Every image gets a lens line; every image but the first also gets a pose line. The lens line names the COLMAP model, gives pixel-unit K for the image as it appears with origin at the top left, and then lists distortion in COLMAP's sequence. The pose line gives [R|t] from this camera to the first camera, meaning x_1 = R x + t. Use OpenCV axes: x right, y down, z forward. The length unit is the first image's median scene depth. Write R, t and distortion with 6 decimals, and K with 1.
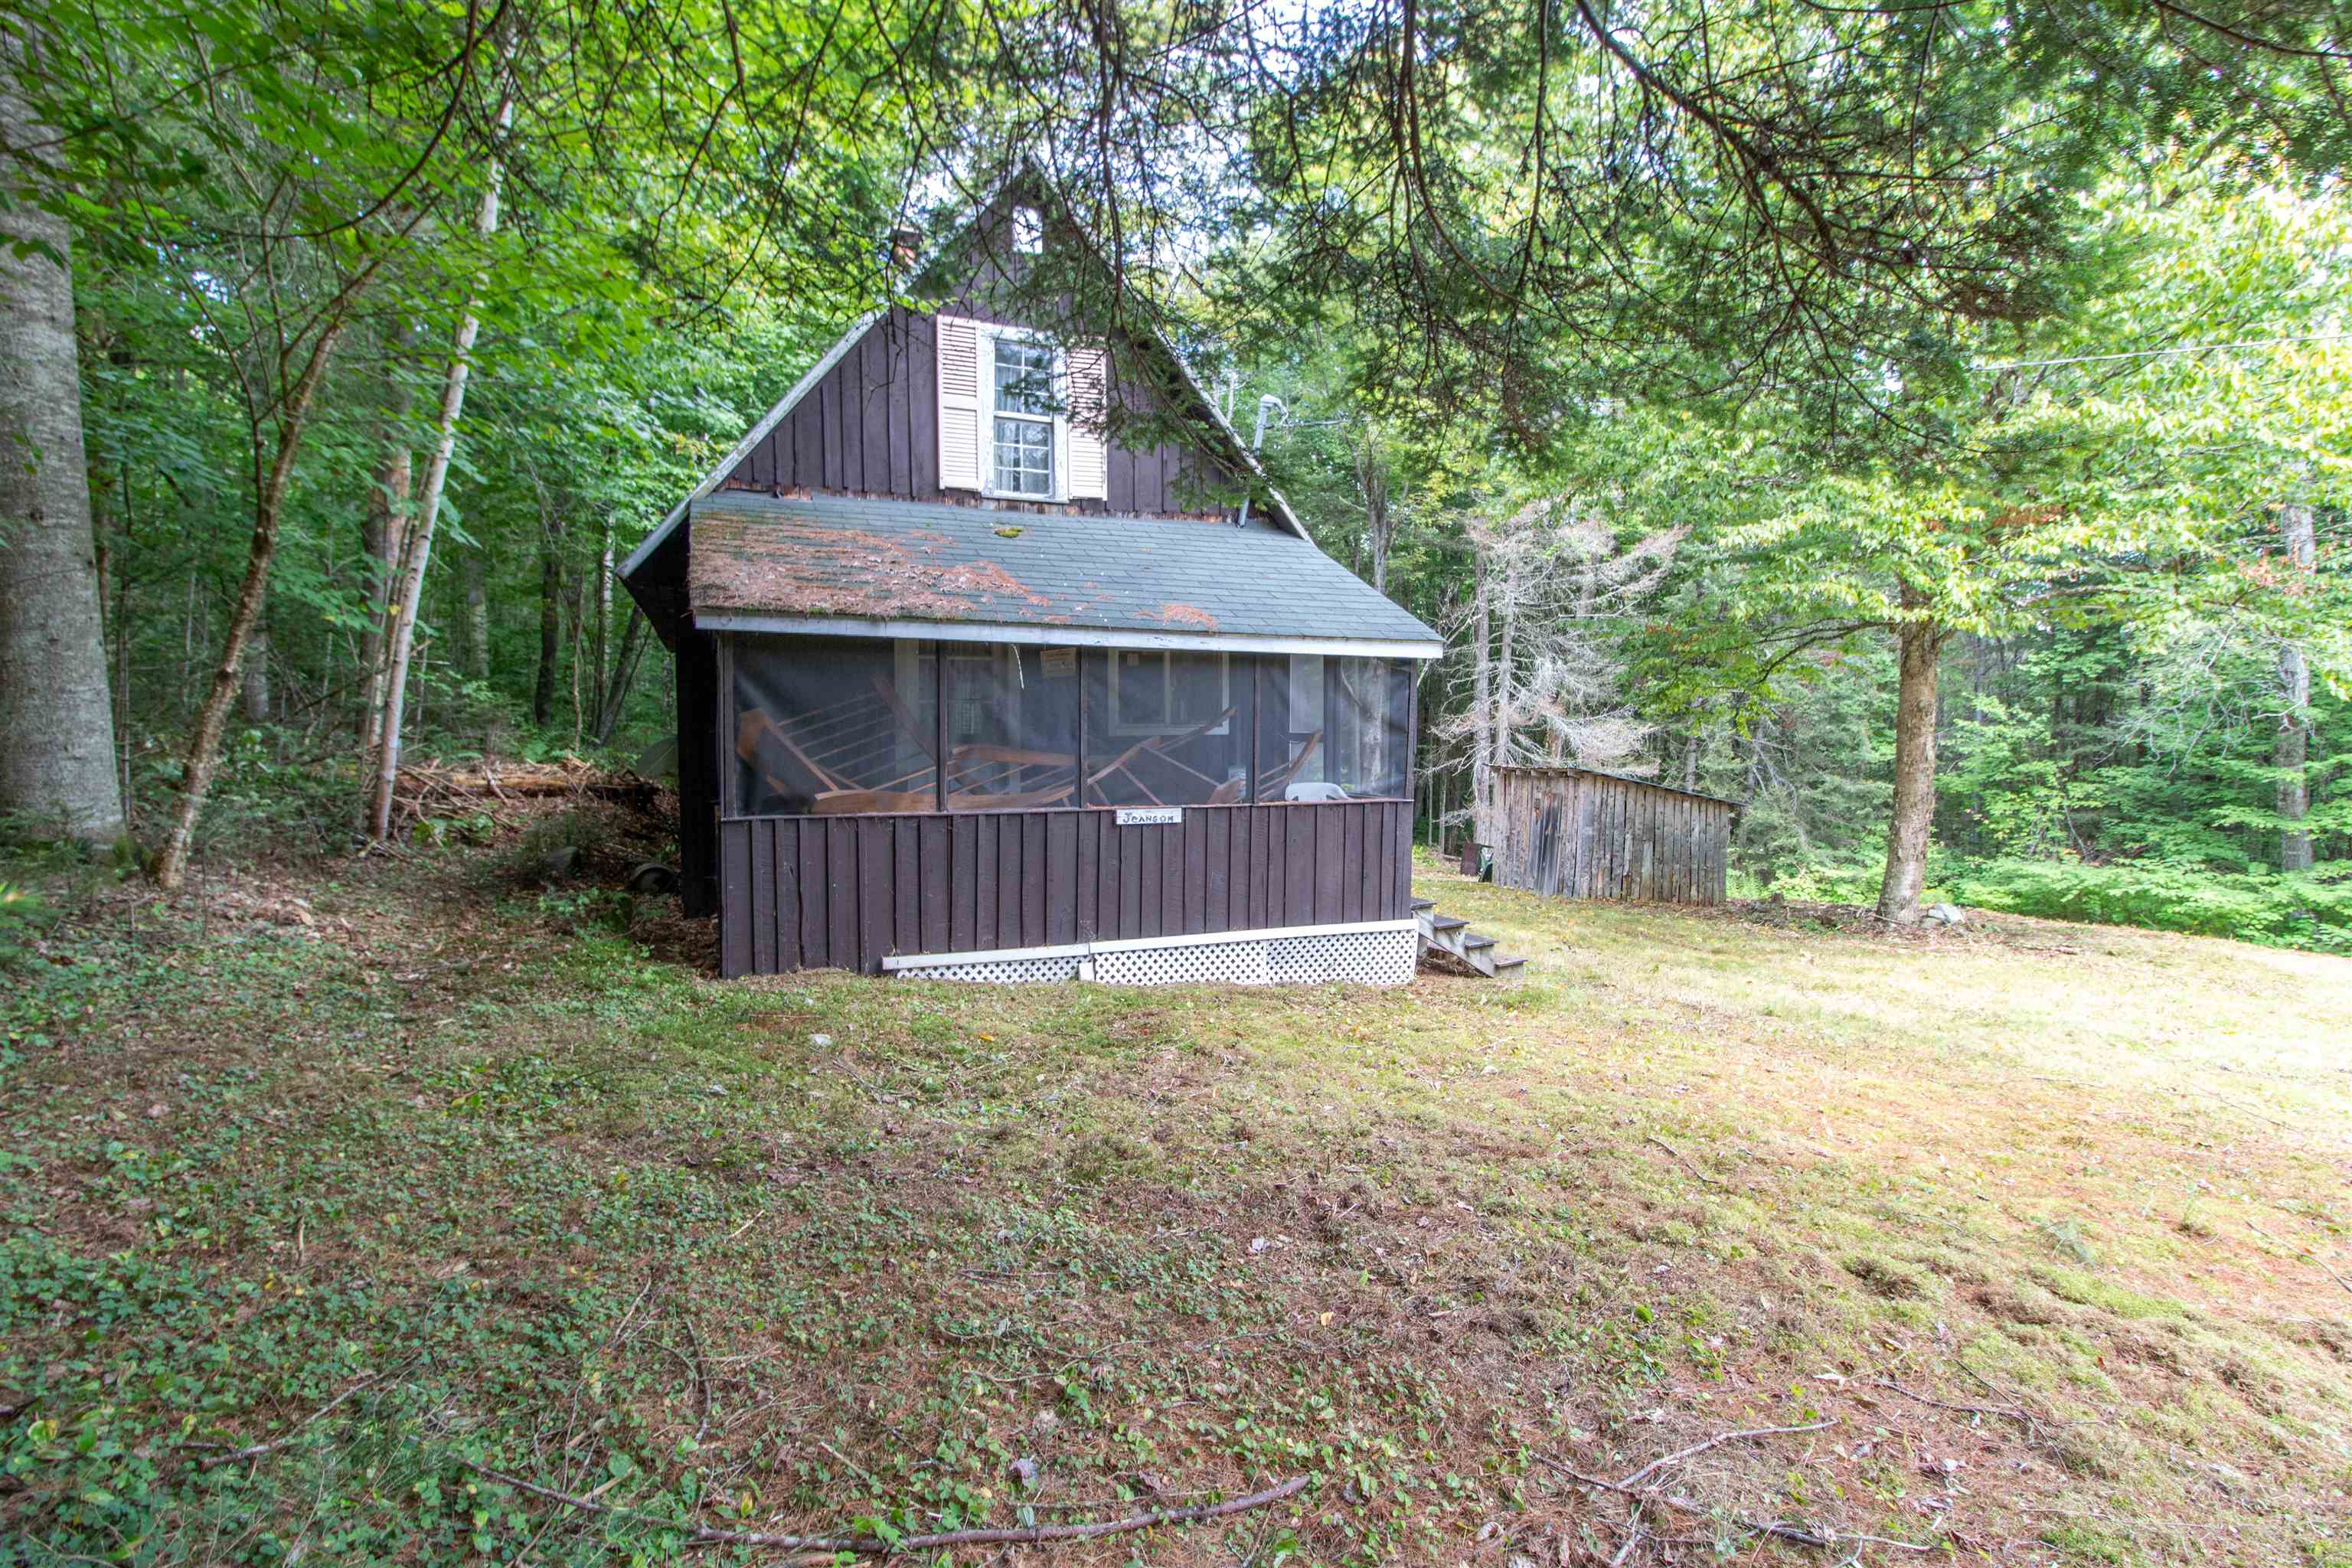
lens RADIAL K [[1095.9, 0, 1205.9], [0, 1095.9, 739.5], [0, 0, 1]] dist [0.002628, 0.000332]
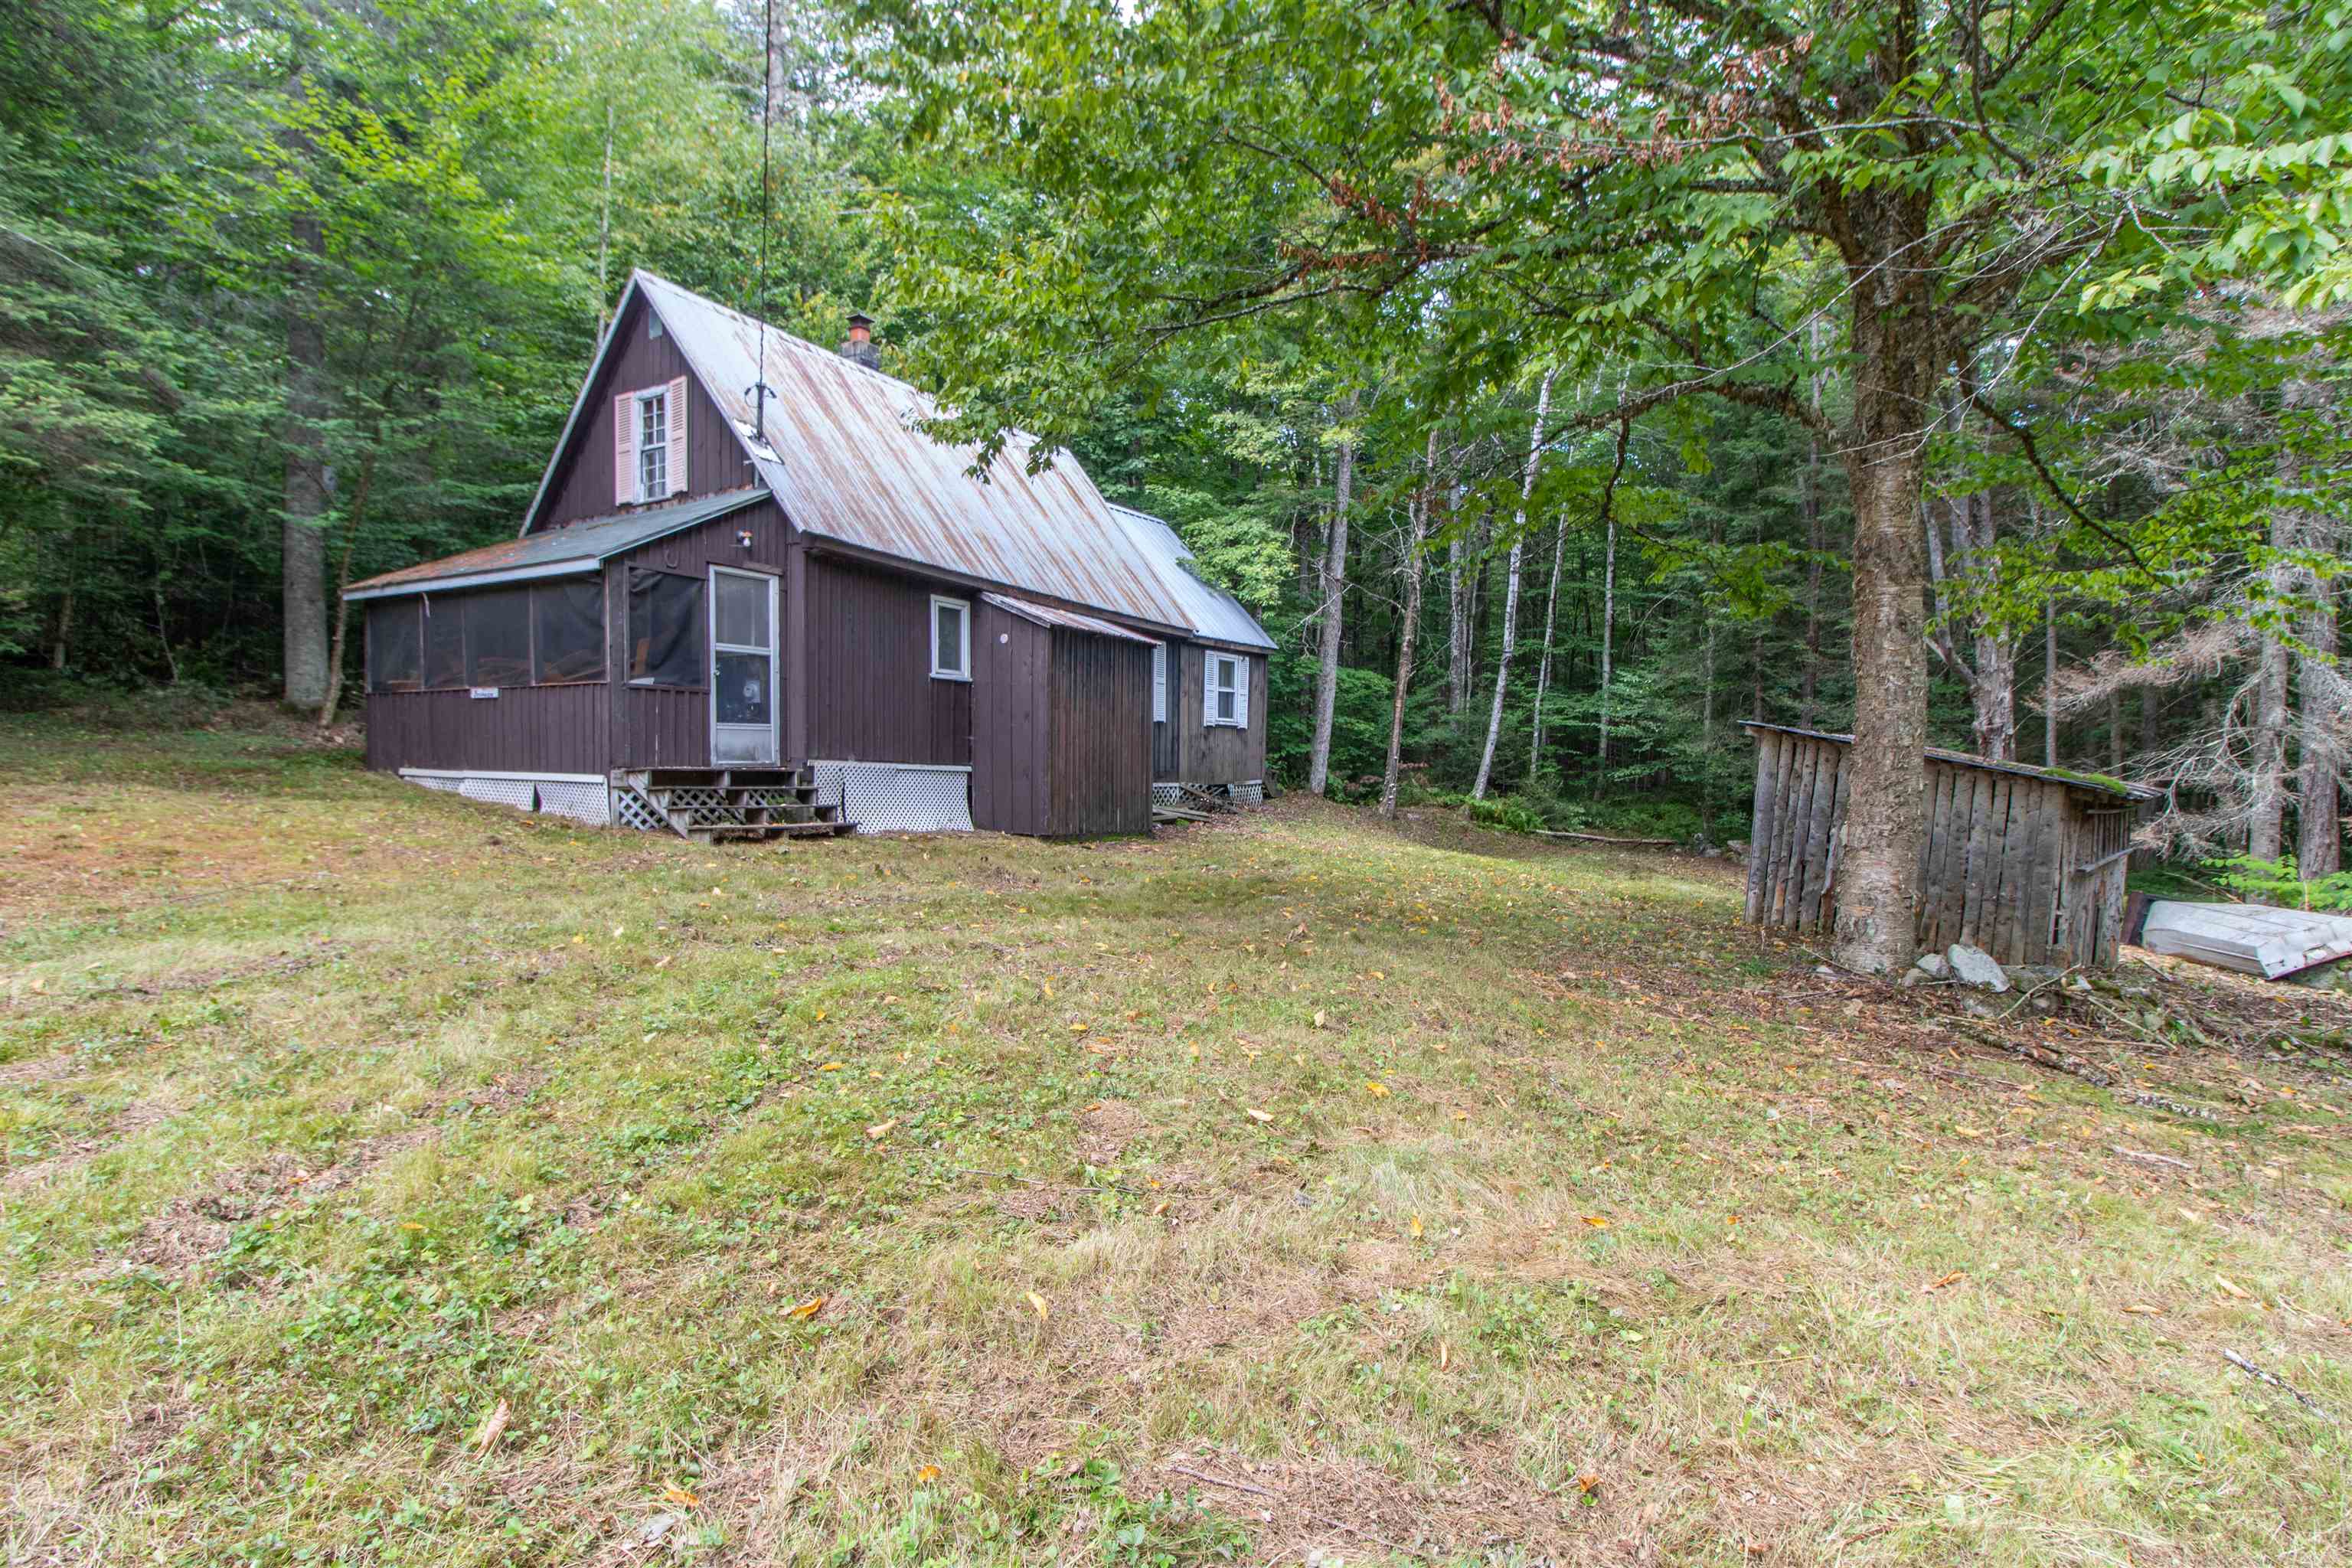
lens RADIAL K [[1109.9, 0, 1188.3], [0, 1109.9, 800.2], [0, 0, 1]] dist [0.002762, 0.001173]
pose [[0.568176, 0.024736, -0.822535, 1.551042], [-0.018897, 0.999677, 0.017010, 0.149610], [0.822690, 0.005878, 0.568460, 0.783360]]
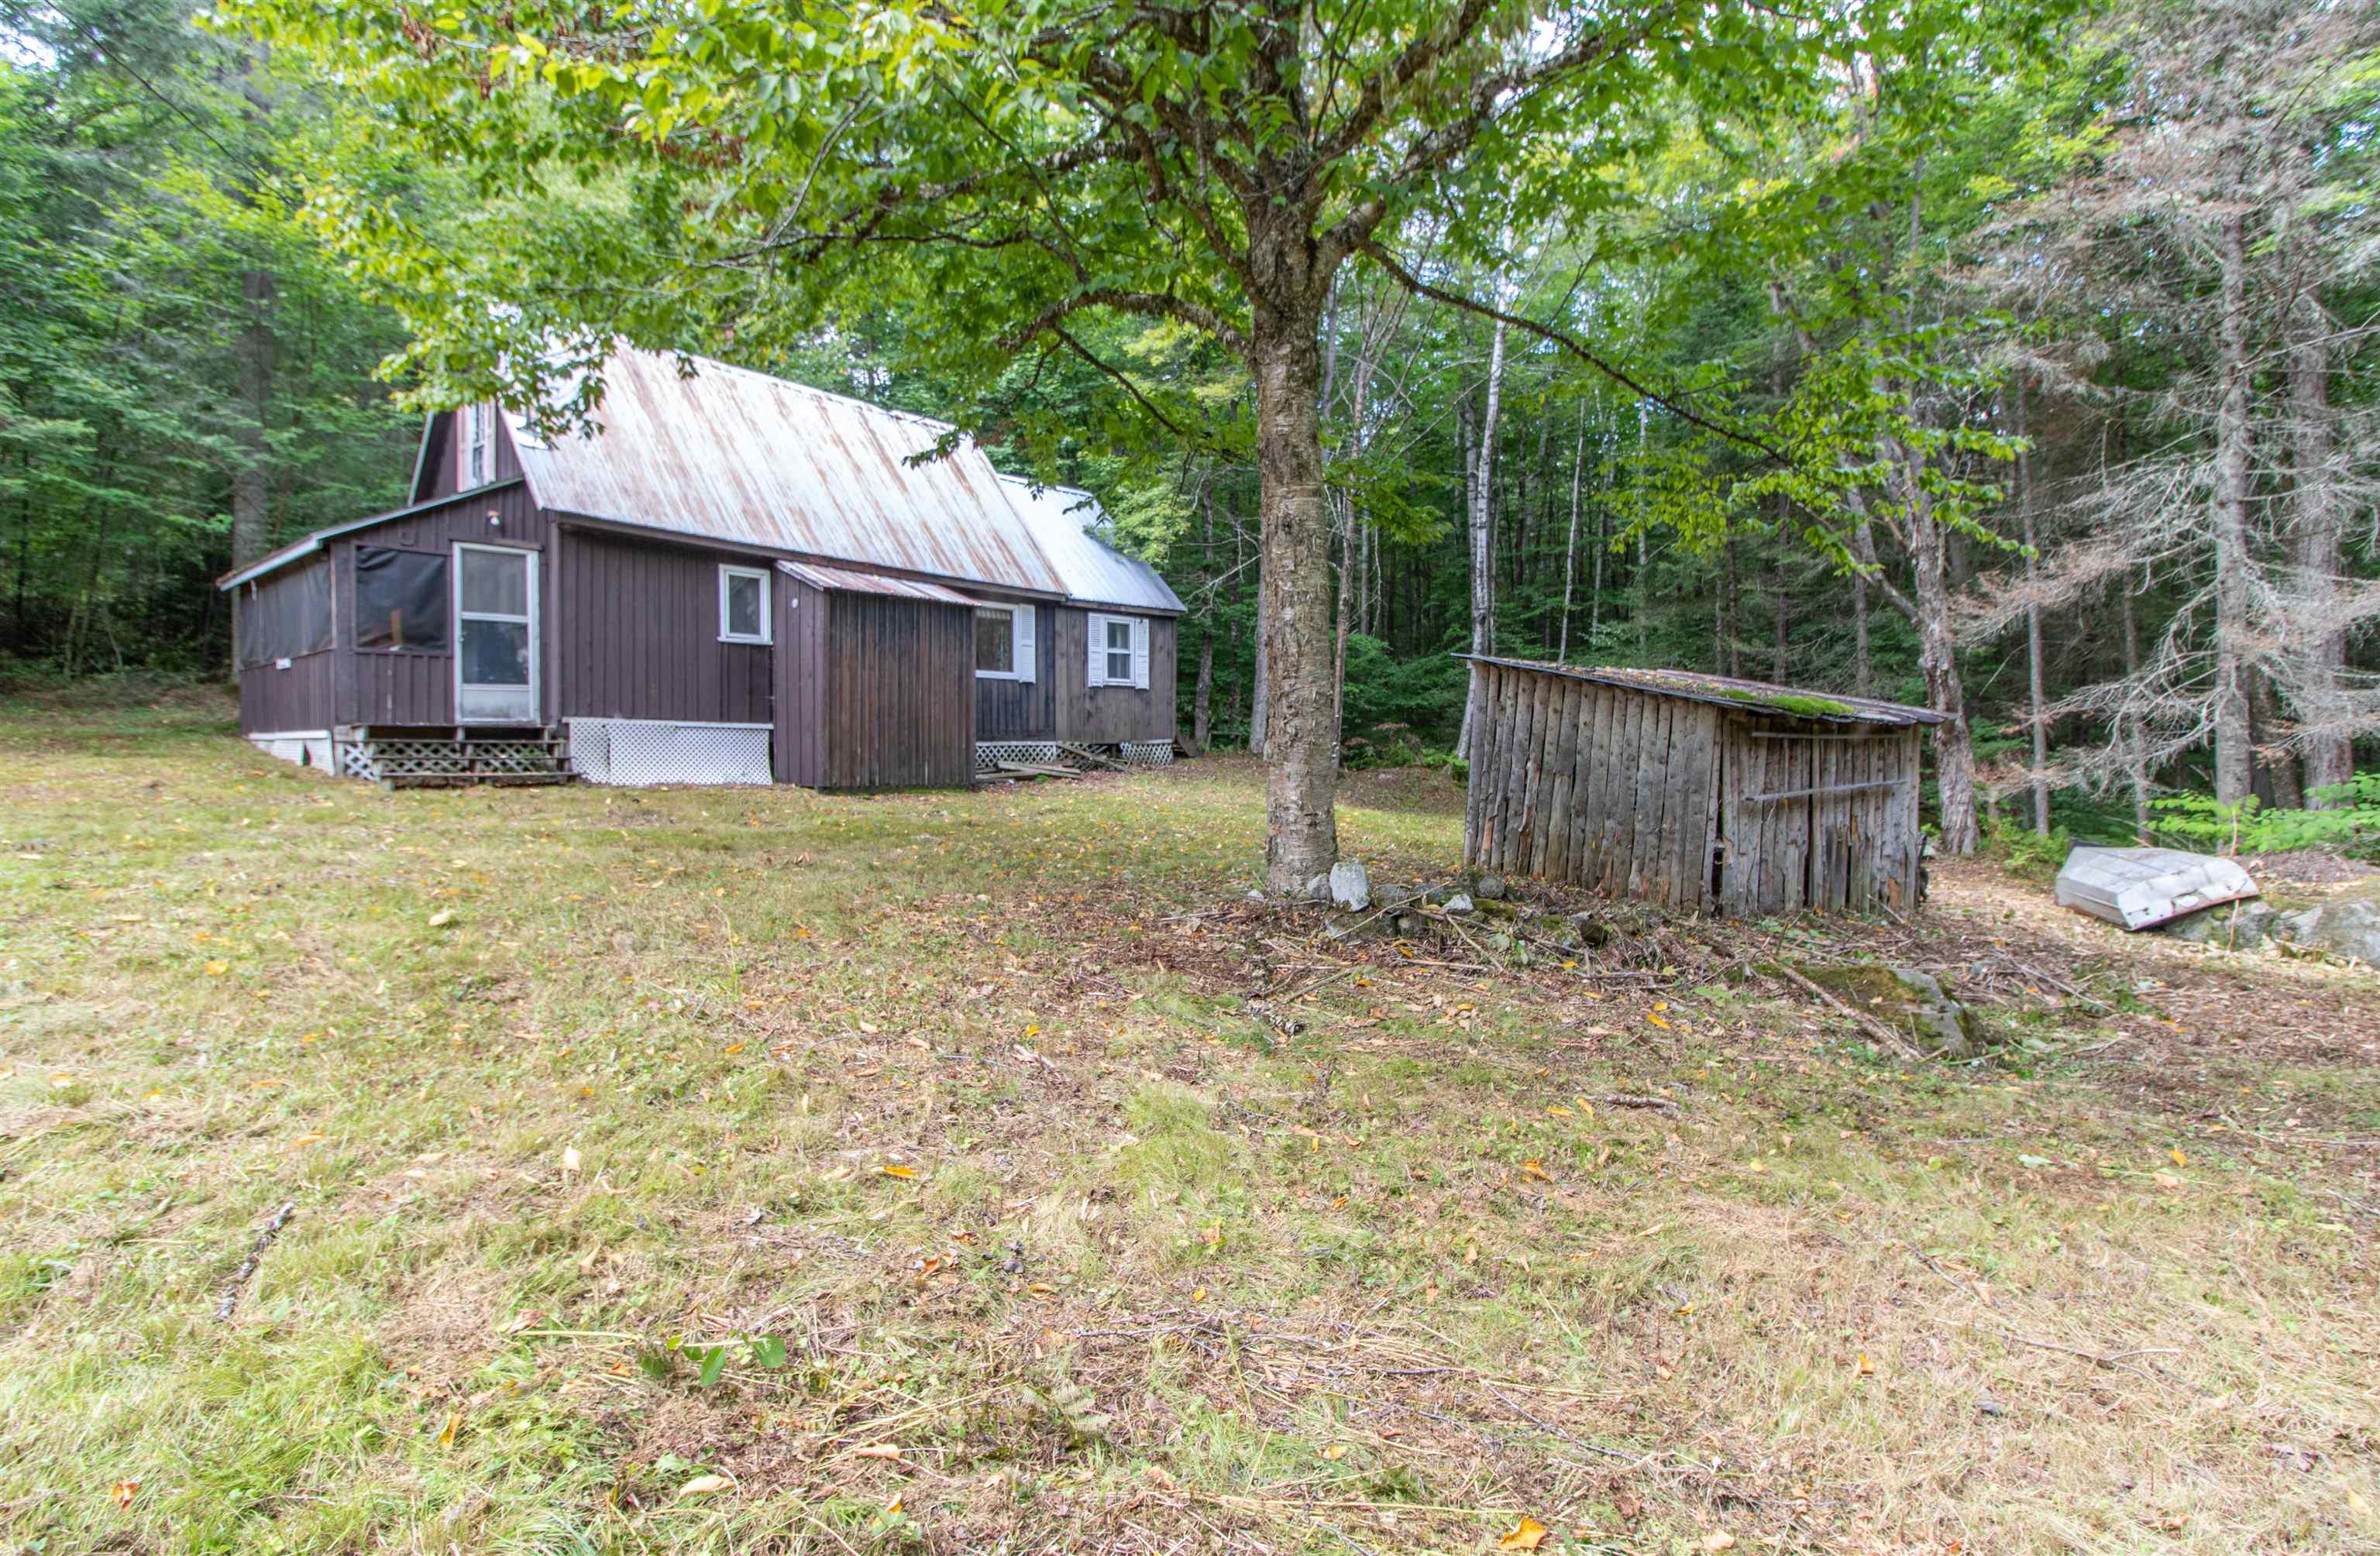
lens RADIAL K [[1076.7, 0, 1206.8], [0, 1076.7, 742.4], [0, 0, 1]] dist [0.001983, 0.000182]
pose [[0.435319, -0.014341, -0.900162, 1.847621], [0.000304, 0.999875, -0.015783, 0.190191], [0.900276, 0.006597, 0.435269, 1.341626]]
